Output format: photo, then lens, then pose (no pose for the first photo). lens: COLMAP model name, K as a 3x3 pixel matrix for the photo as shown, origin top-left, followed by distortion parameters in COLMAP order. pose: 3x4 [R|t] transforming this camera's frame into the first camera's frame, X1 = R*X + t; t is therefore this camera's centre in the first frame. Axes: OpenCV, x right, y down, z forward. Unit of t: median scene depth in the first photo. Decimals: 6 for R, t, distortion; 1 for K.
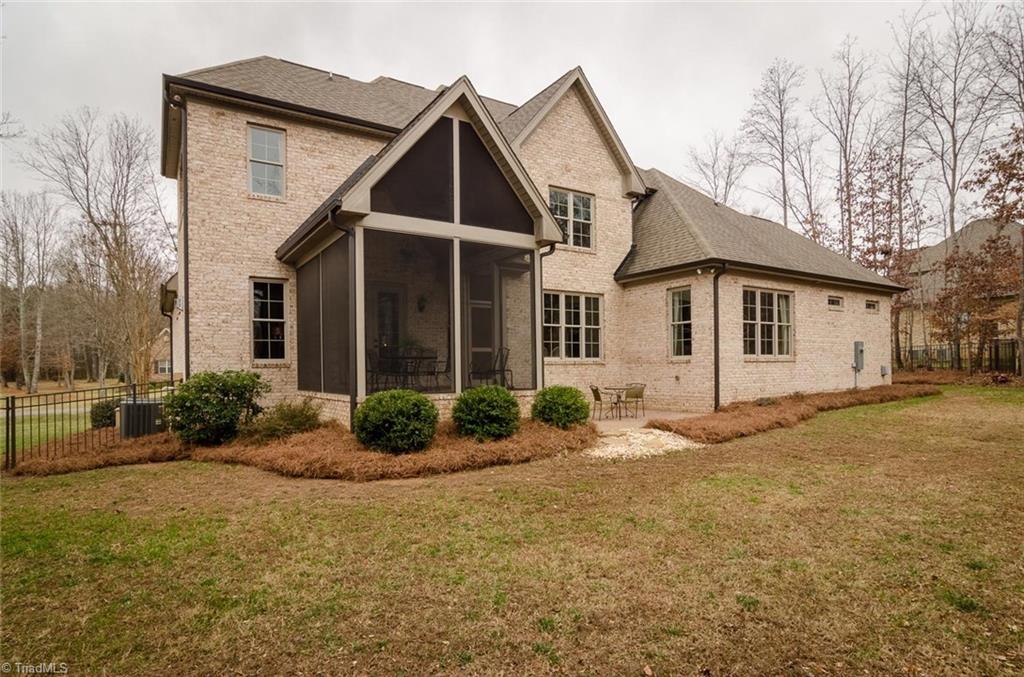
lens RADIAL K [[560.0, 0, 508.4], [0, 560.0, 350.9], [0, 0, 1]] dist [-0.045820, 0.038370]
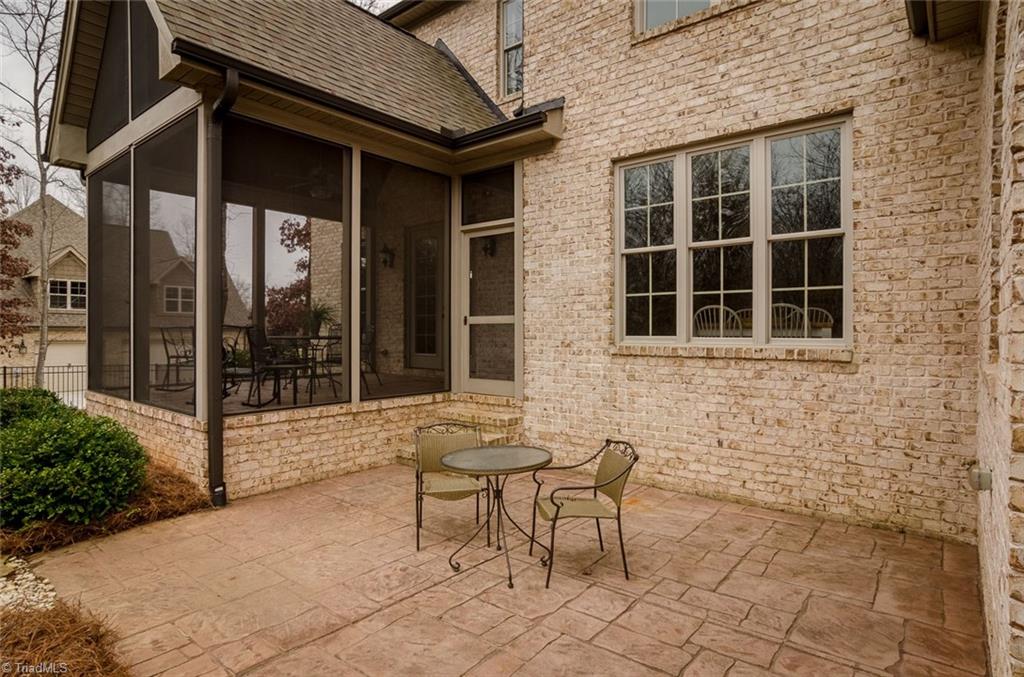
lens RADIAL K [[560.0, 0, 508.4], [0, 560.0, 350.9], [0, 0, 1]] dist [-0.045820, 0.038370]
pose [[0.328377, 0.036235, -0.943851, 0.381819], [0.022077, 0.998696, 0.046021, 0.001831], [0.944289, -0.035949, 0.327149, 0.754079]]
